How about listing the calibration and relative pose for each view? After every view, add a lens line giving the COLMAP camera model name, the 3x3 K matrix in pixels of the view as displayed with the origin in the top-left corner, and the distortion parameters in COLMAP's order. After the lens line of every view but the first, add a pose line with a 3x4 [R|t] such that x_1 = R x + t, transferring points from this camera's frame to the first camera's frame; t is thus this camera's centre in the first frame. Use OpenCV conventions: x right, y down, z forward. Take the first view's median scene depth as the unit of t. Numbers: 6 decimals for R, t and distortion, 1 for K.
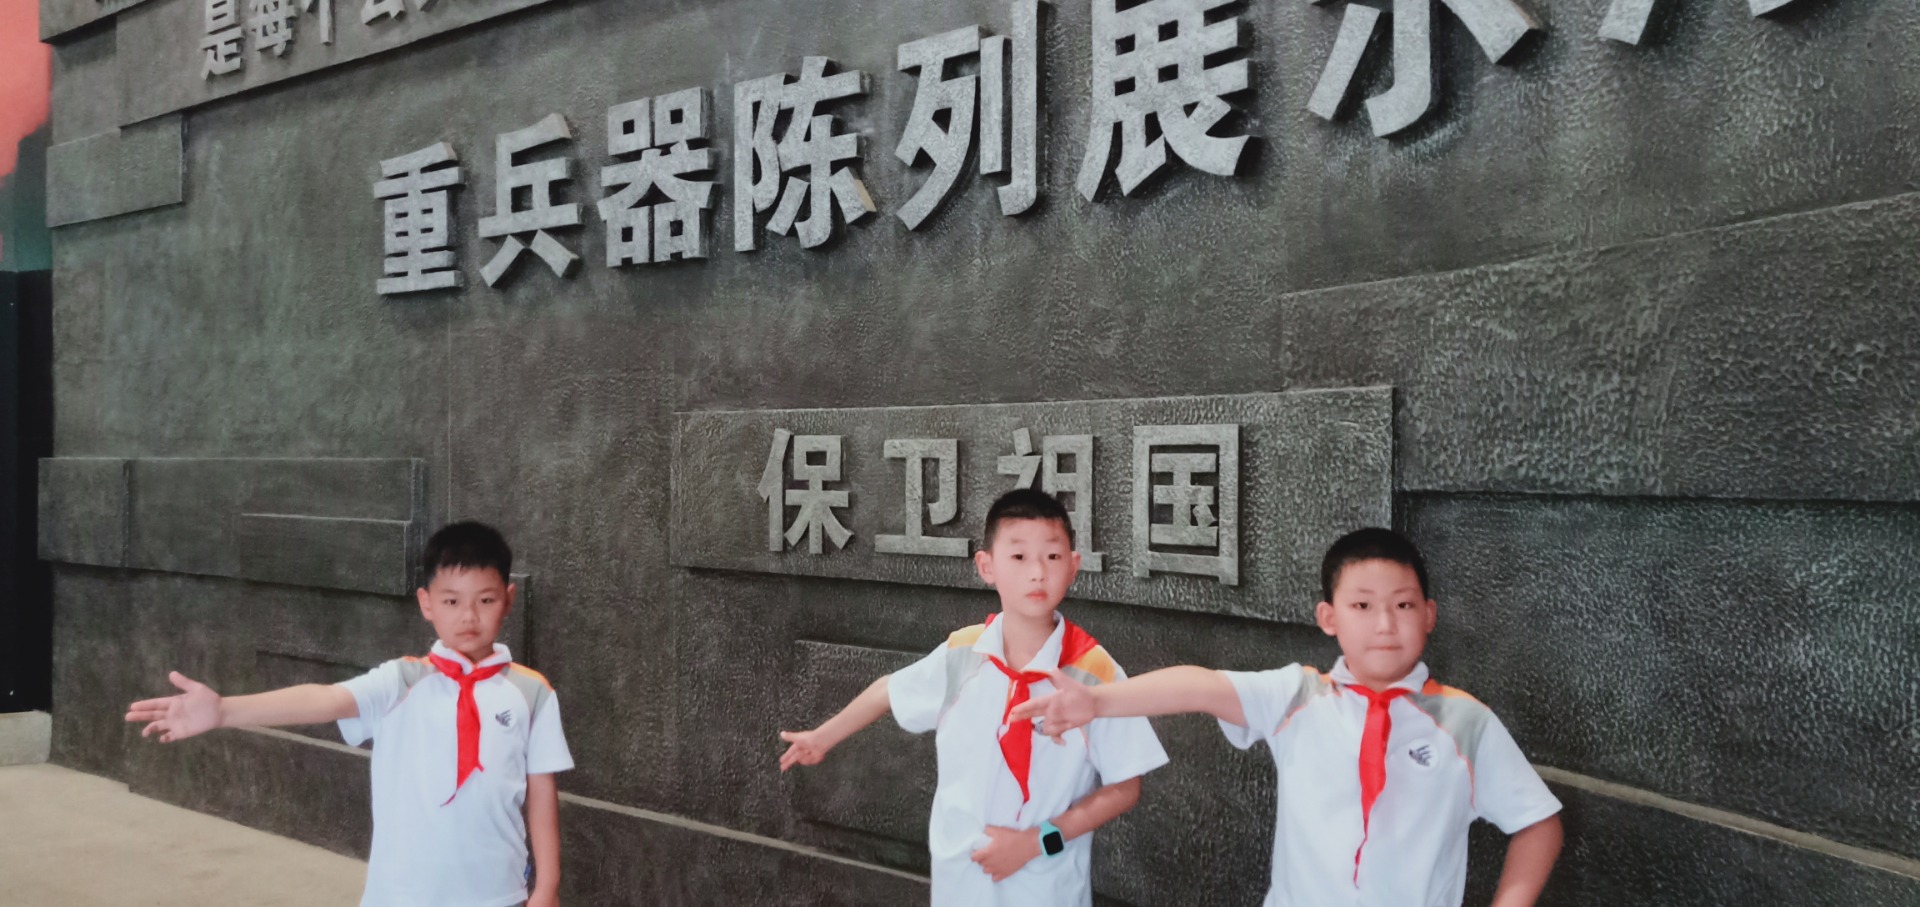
lens RADIAL K [[1412.6, 0, 960.0], [0, 1412.6, 453.5], [0, 0, 1]] dist [0.039839, 0.000056]
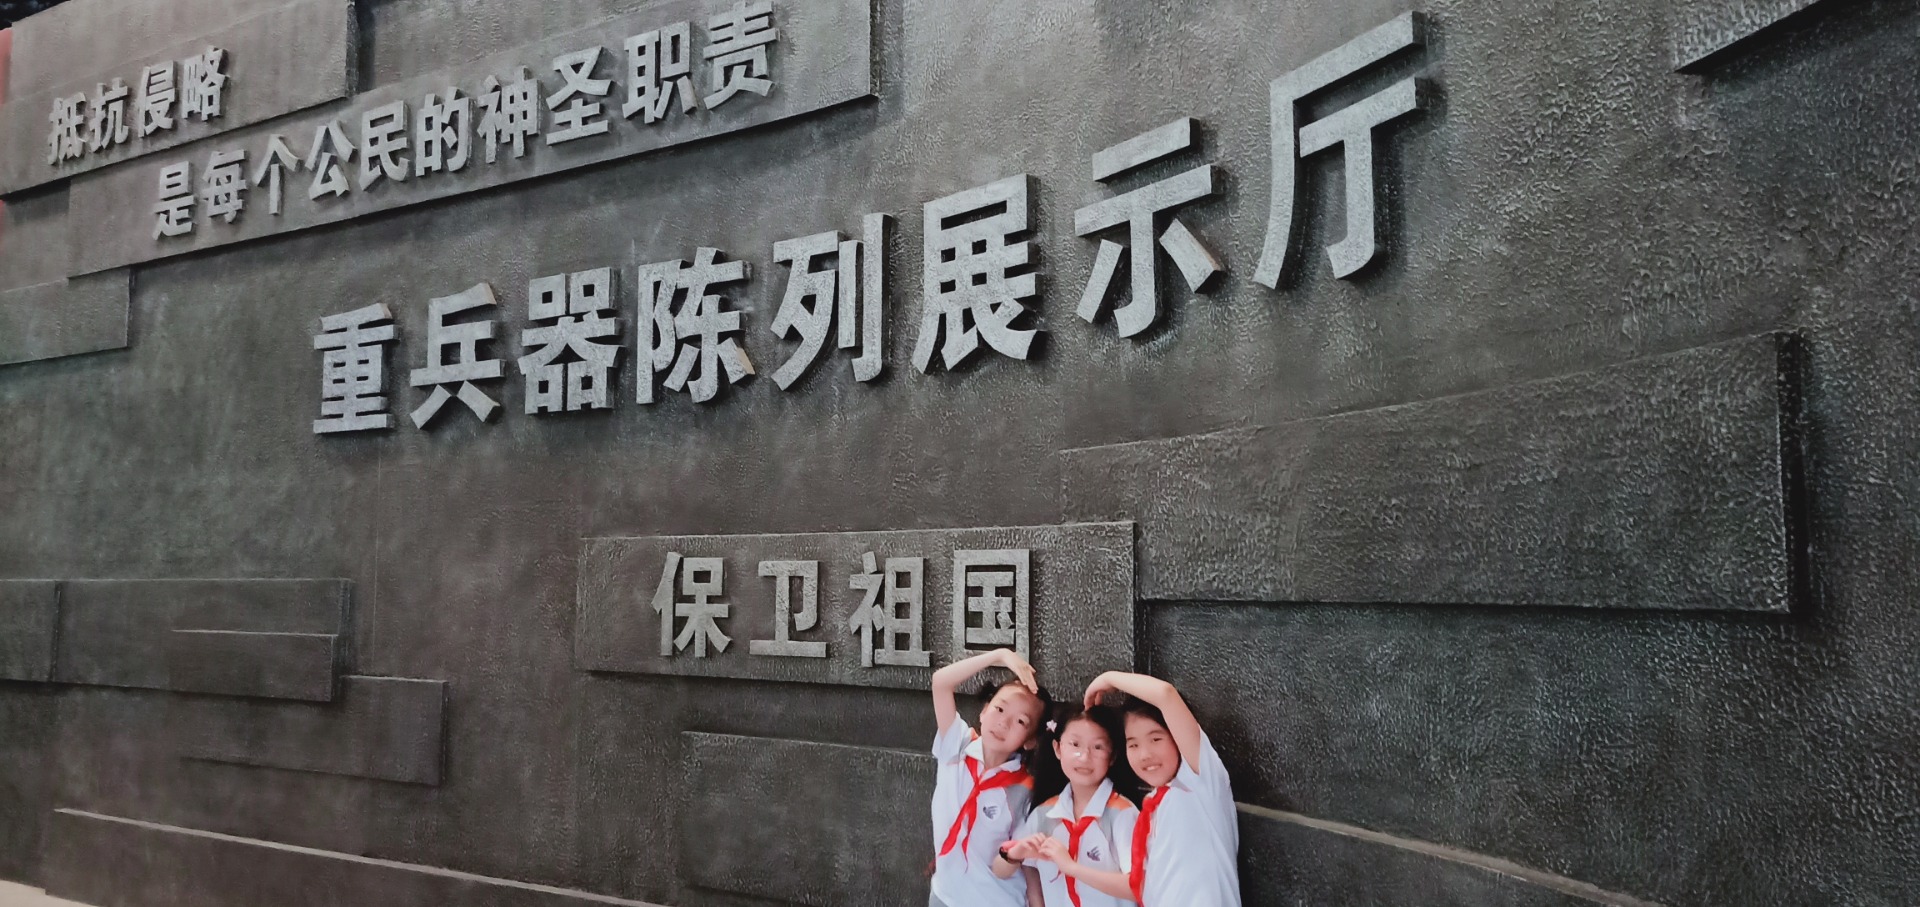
lens RADIAL K [[1412.6, 0, 960.0], [0, 1412.6, 453.5], [0, 0, 1]] dist [0.039839, 0.000056]
pose [[0.997296, 0.005950, 0.073249, 0.026698], [0.000355, 0.996316, -0.085756, 0.002032], [-0.073490, 0.085550, 0.993620, -0.208652]]
